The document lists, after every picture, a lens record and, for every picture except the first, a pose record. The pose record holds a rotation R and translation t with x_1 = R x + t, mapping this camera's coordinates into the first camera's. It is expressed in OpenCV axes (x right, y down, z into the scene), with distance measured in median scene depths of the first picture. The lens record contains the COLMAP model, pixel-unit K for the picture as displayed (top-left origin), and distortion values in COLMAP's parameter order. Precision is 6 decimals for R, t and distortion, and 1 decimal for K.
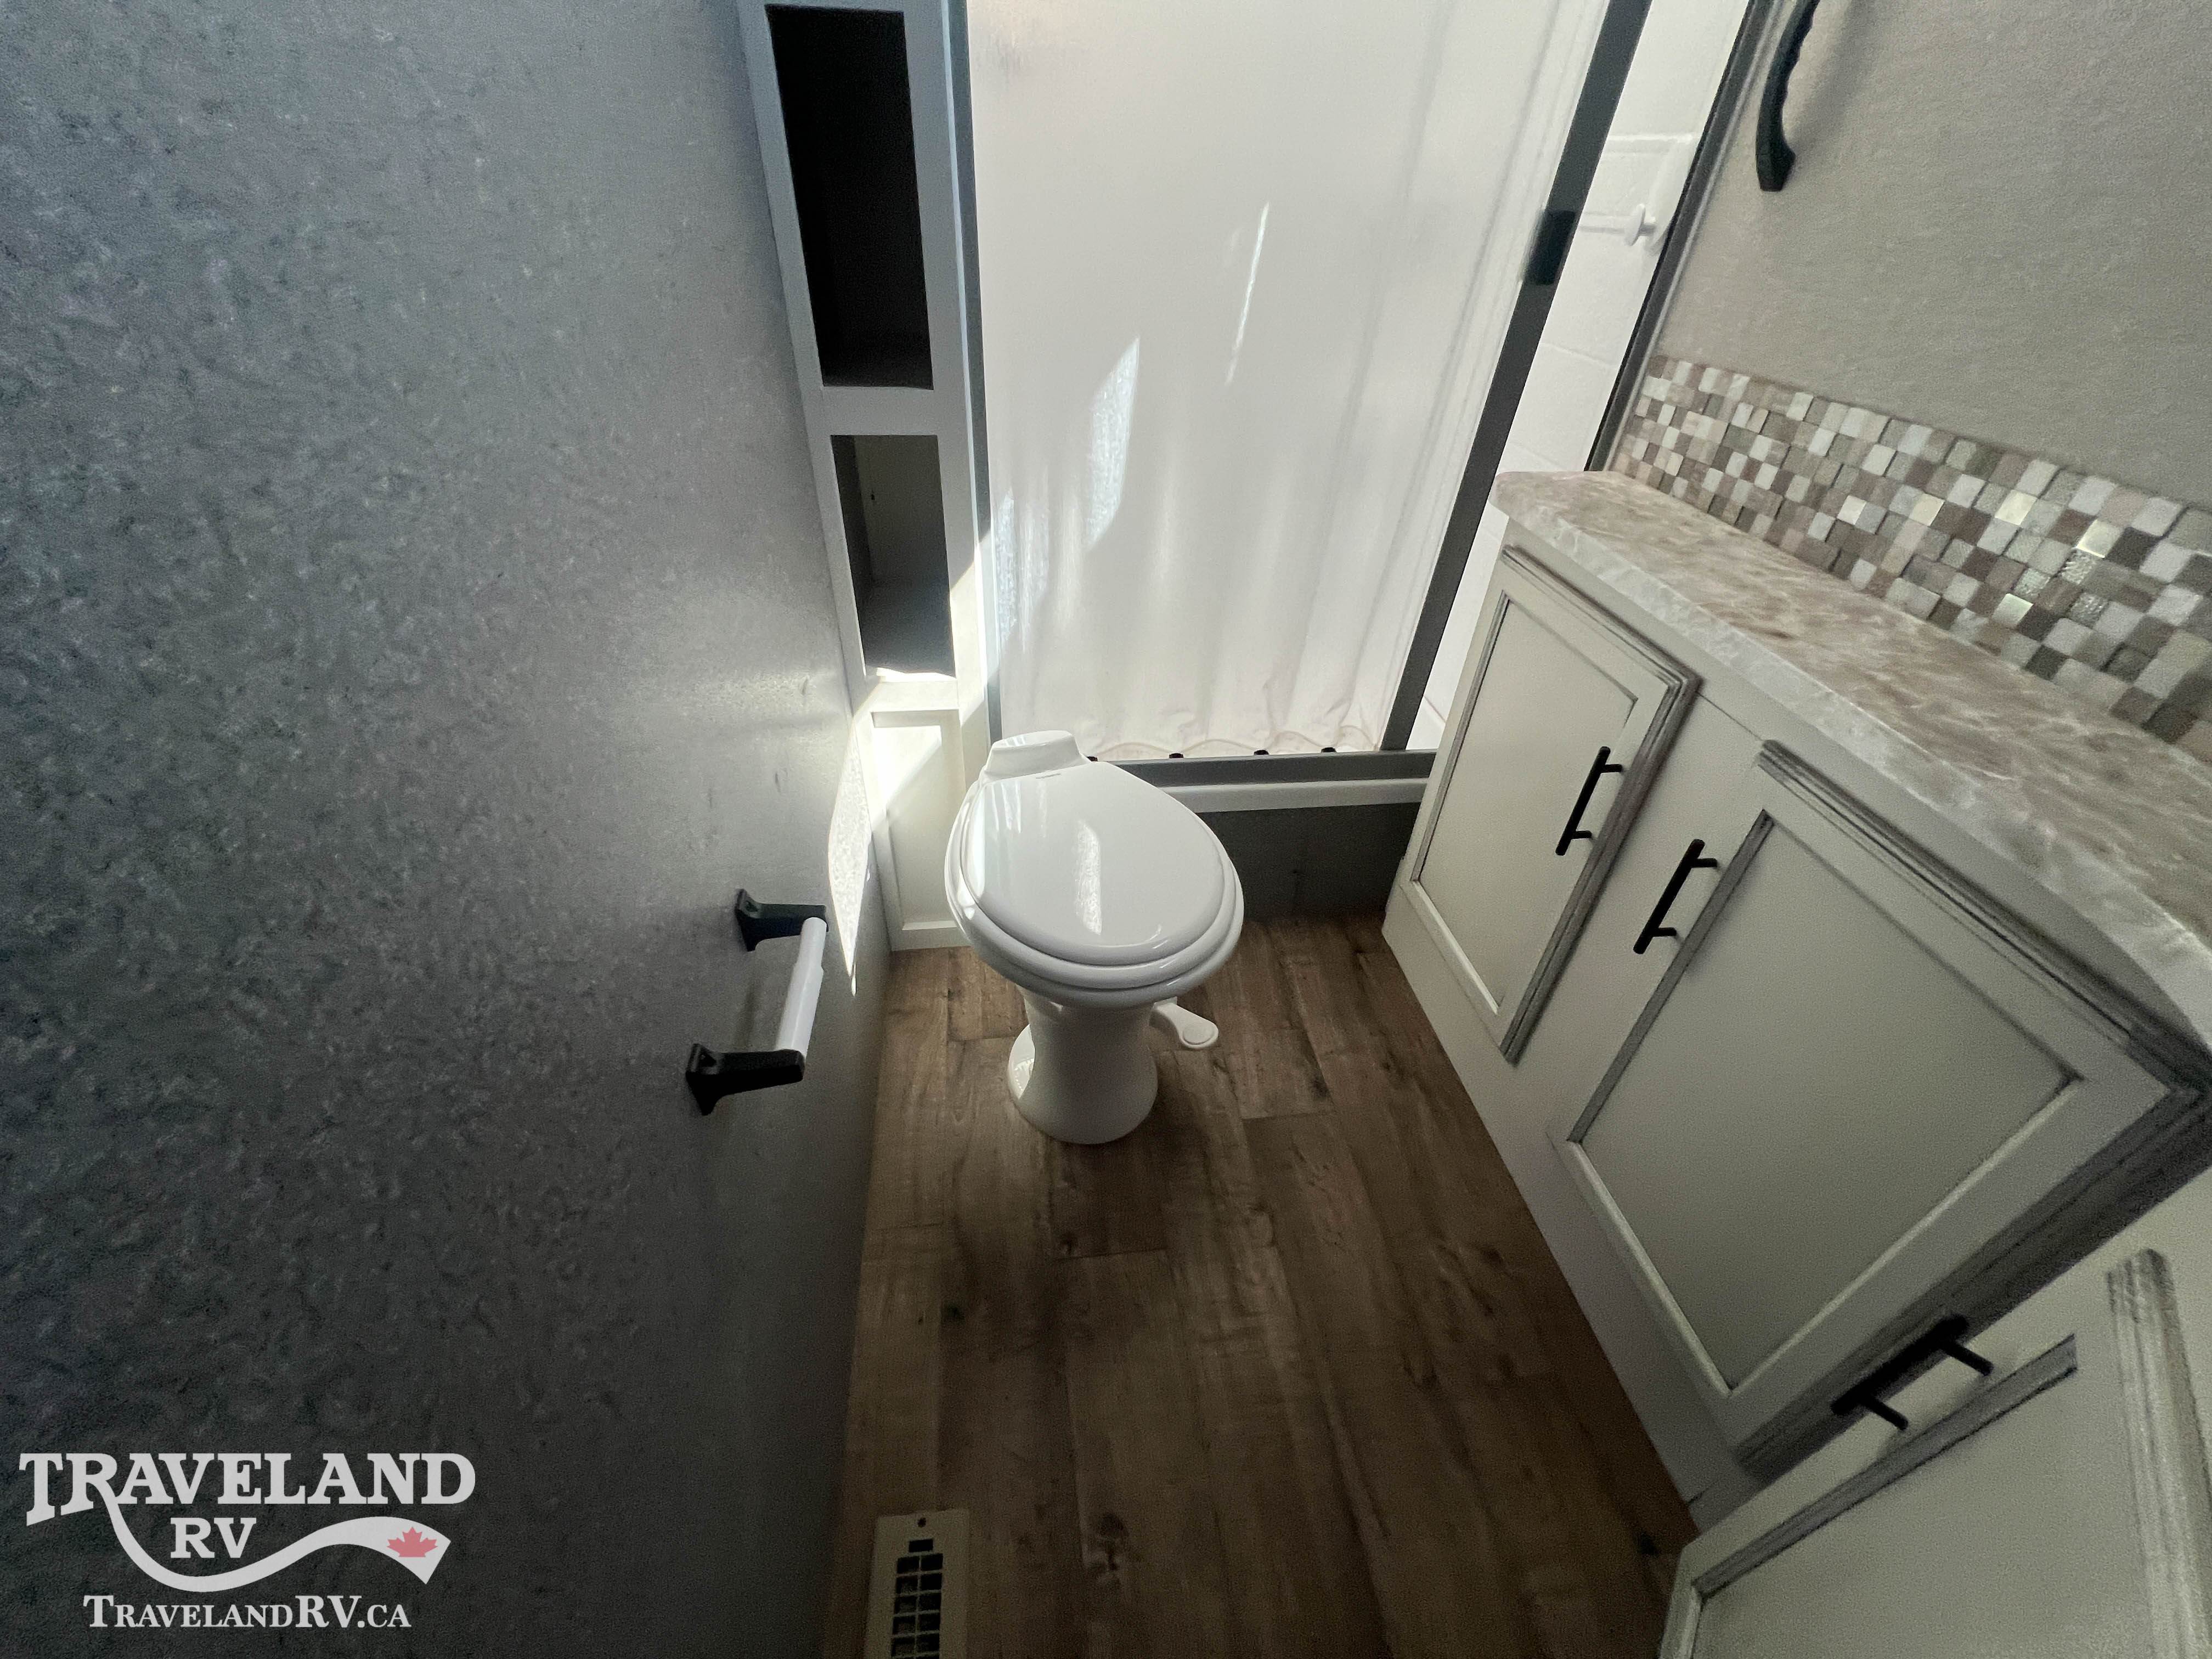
lens RADIAL K [[885.5, 0, 1102.5], [0, 885.5, 823.9], [0, 0, 1]] dist [-0.002703, 0.000879]
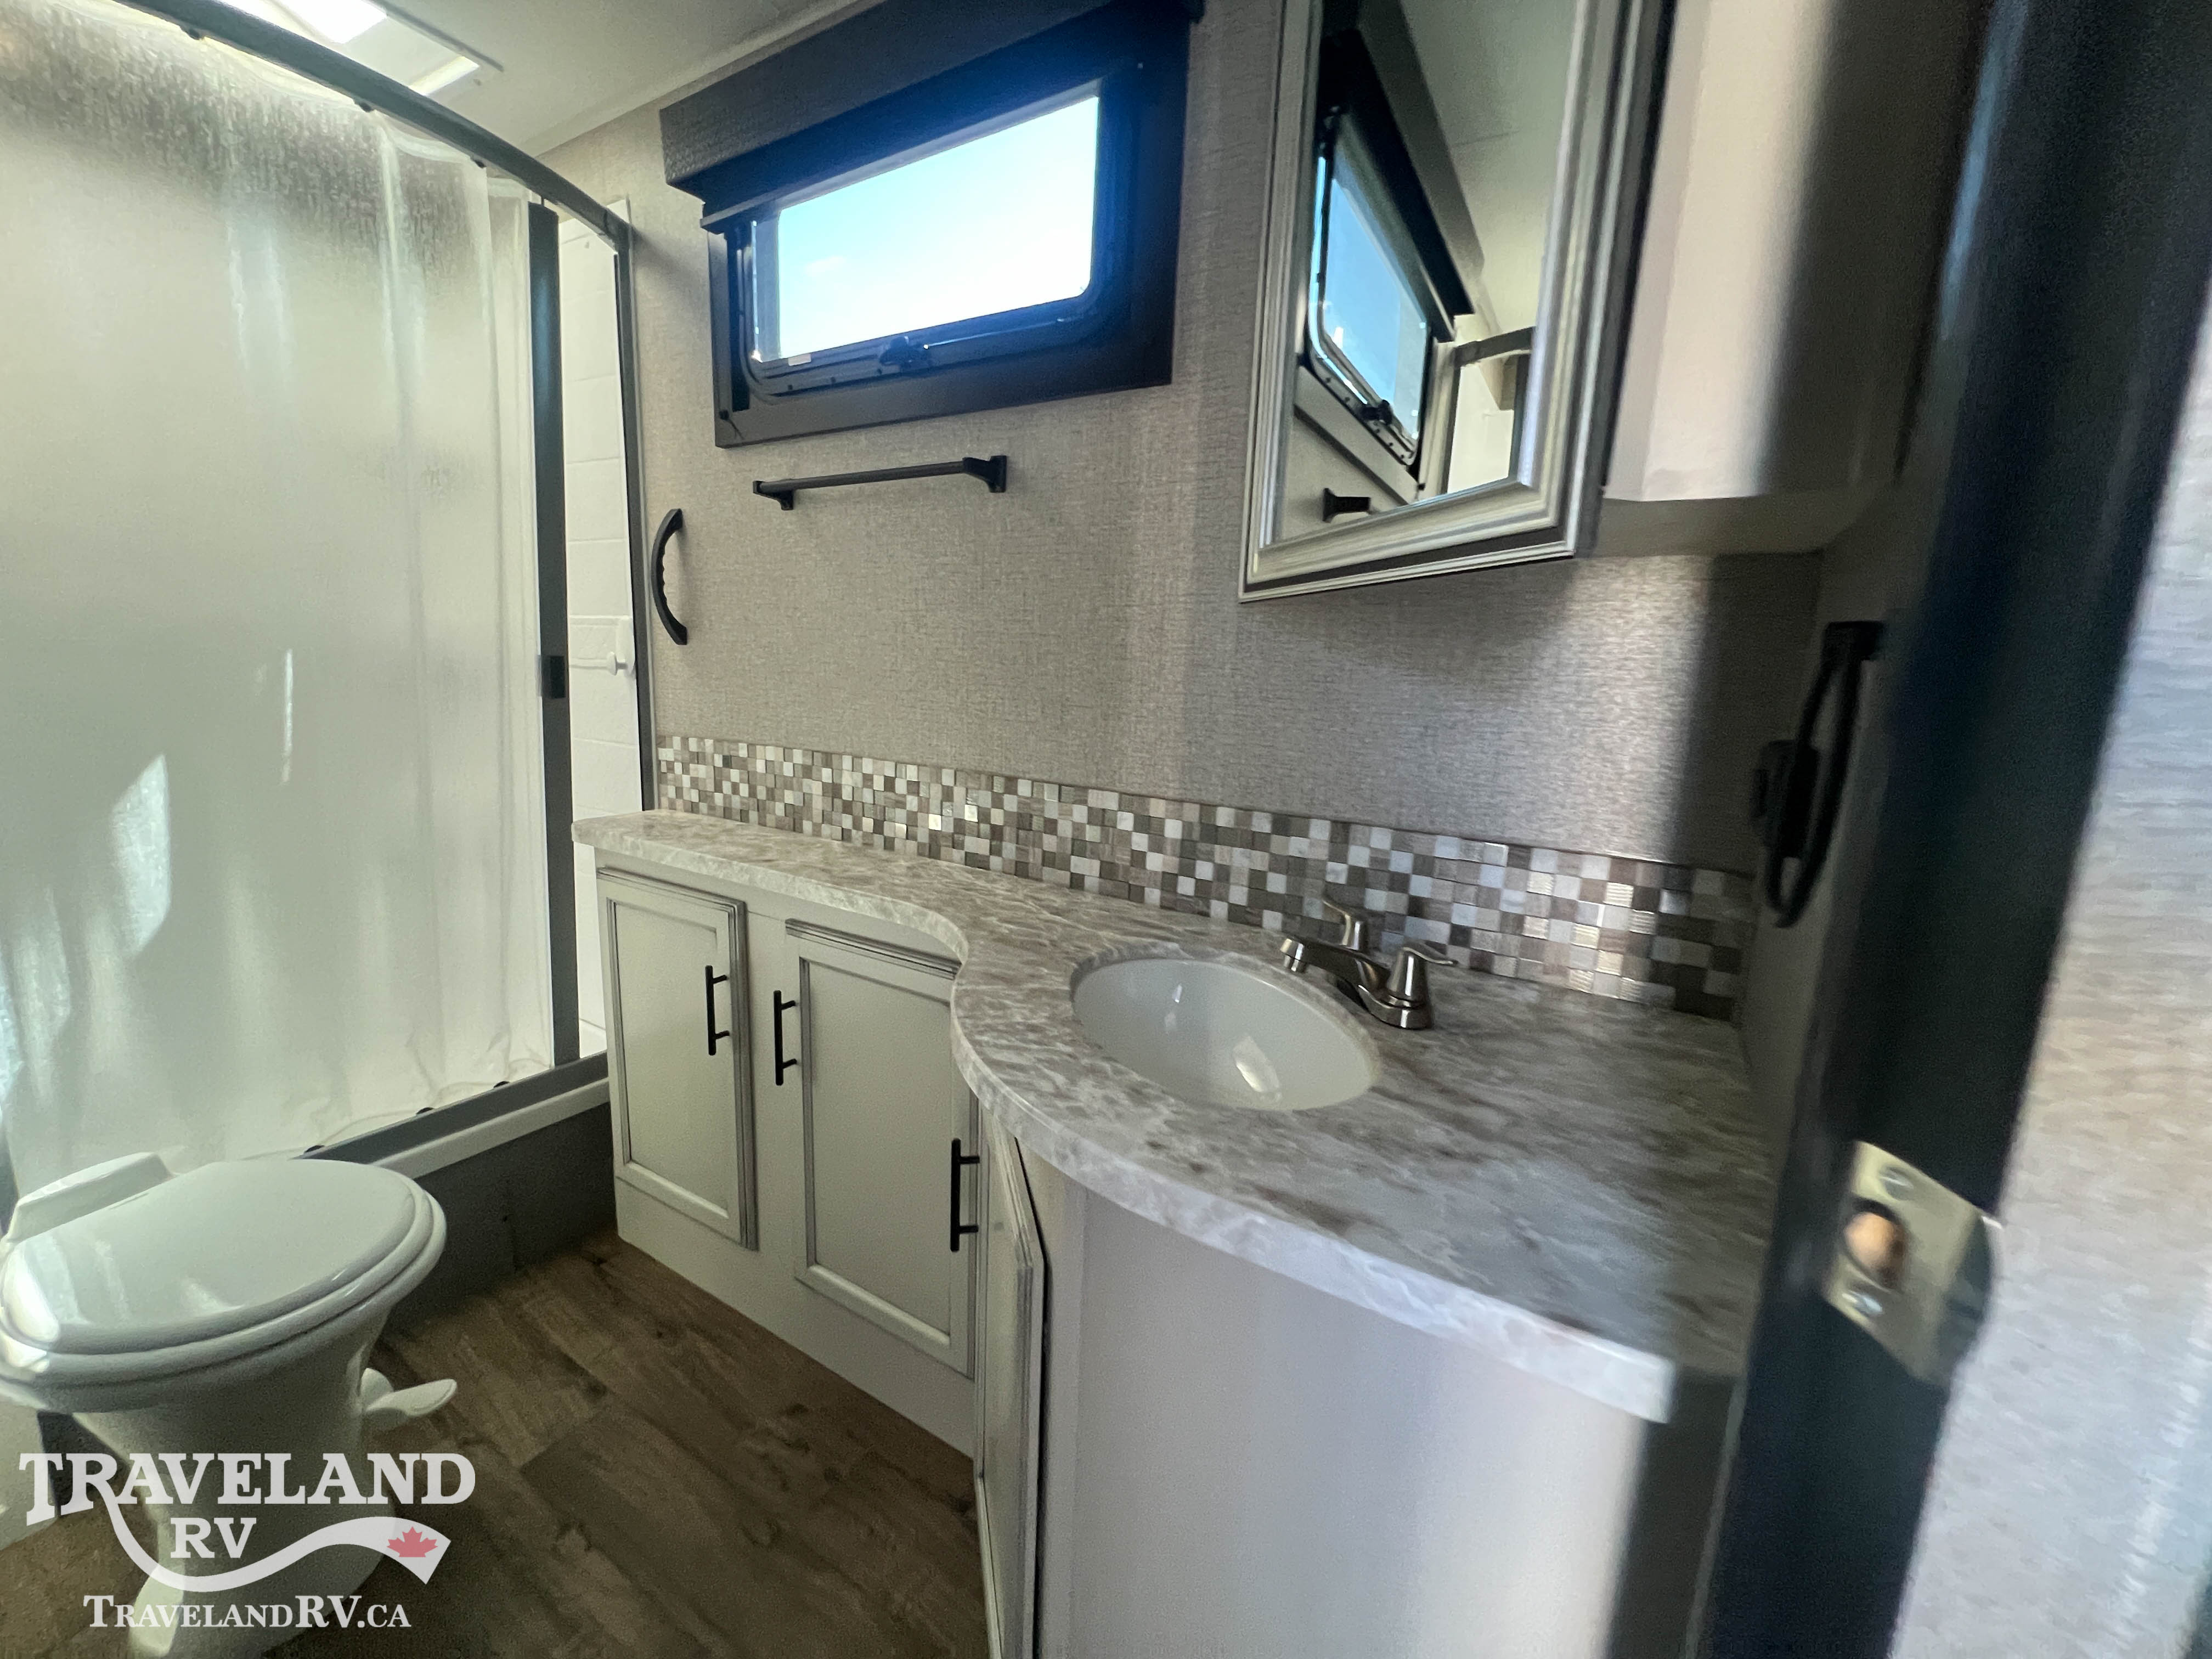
lens RADIAL K [[885.5, 0, 1101.2], [0, 885.5, 828.0], [0, 0, 1]] dist [-0.002703, 0.000879]
pose [[0.622182, -0.149965, 0.768375, -0.091715], [0.456885, 0.866559, -0.200829, 0.274672], [-0.635724, 0.476011, 0.607674, -0.345989]]
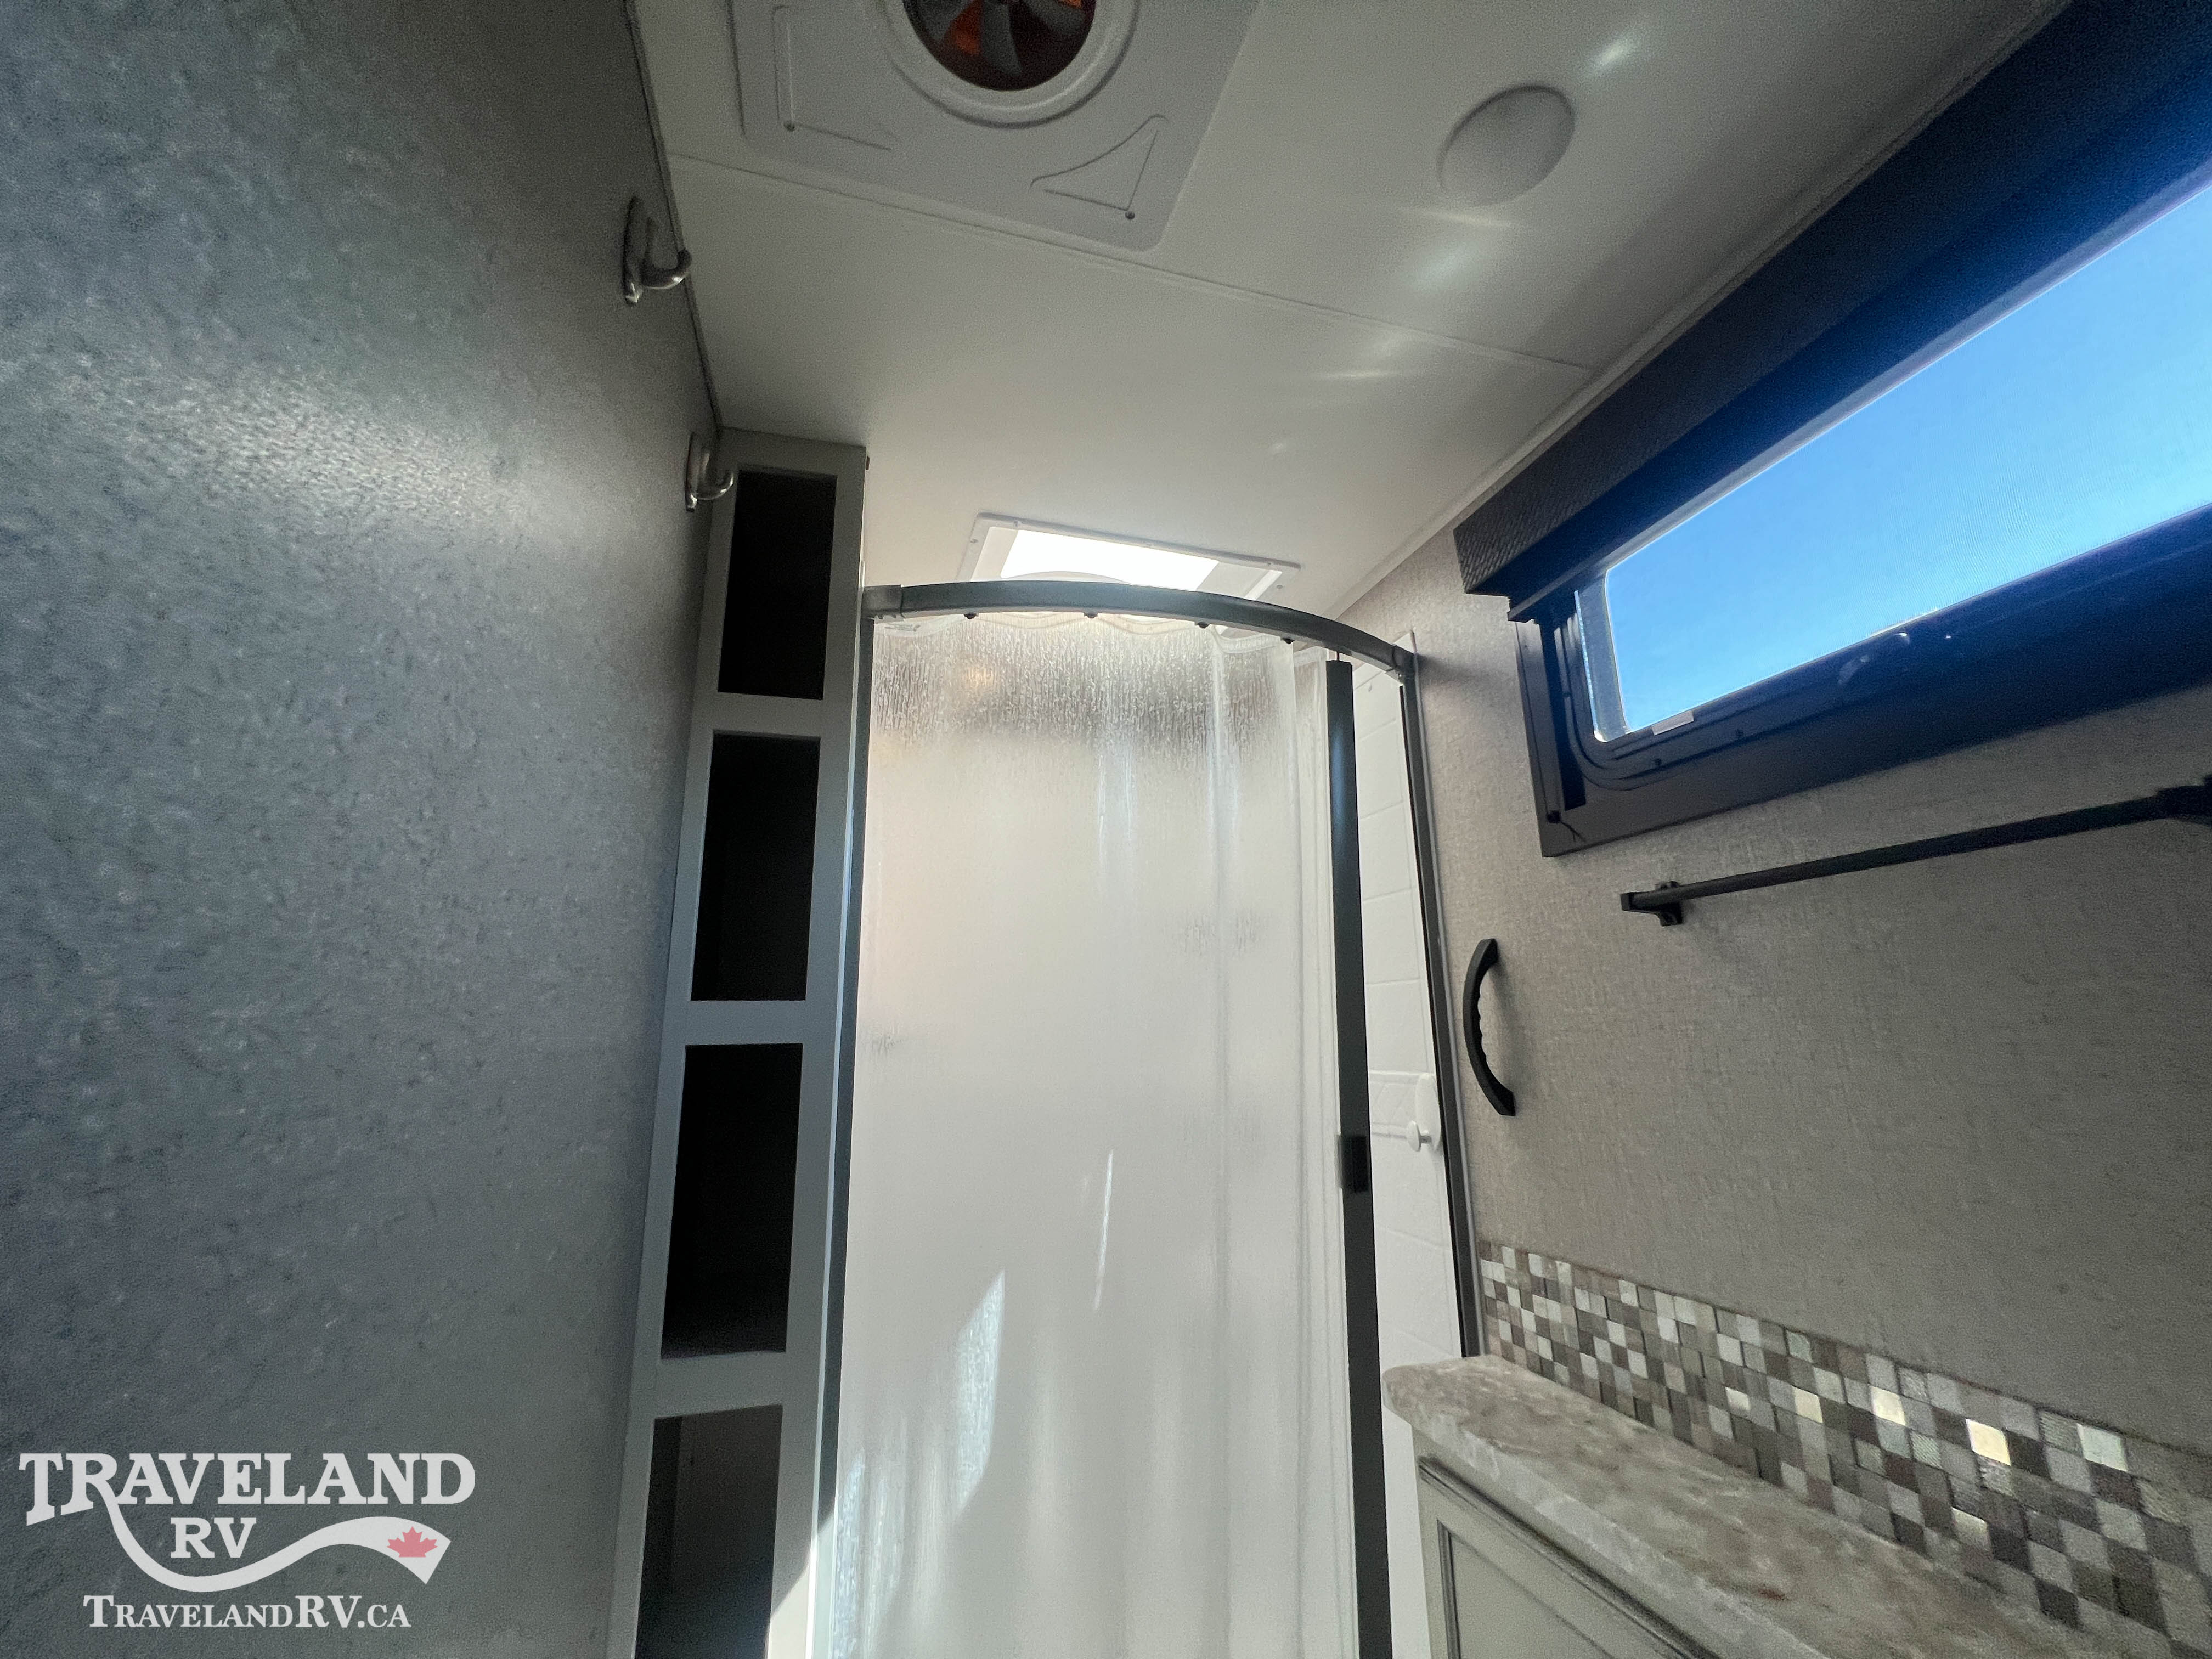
lens RADIAL K [[885.5, 0, 1103.6], [0, 885.5, 831.8], [0, 0, 1]] dist [-0.002703, 0.000879]
pose [[0.987031, -0.010223, 0.160202, -0.003353], [0.129626, 0.639429, -0.757844, -0.091791], [-0.094690, 0.768783, 0.632461, -0.040884]]
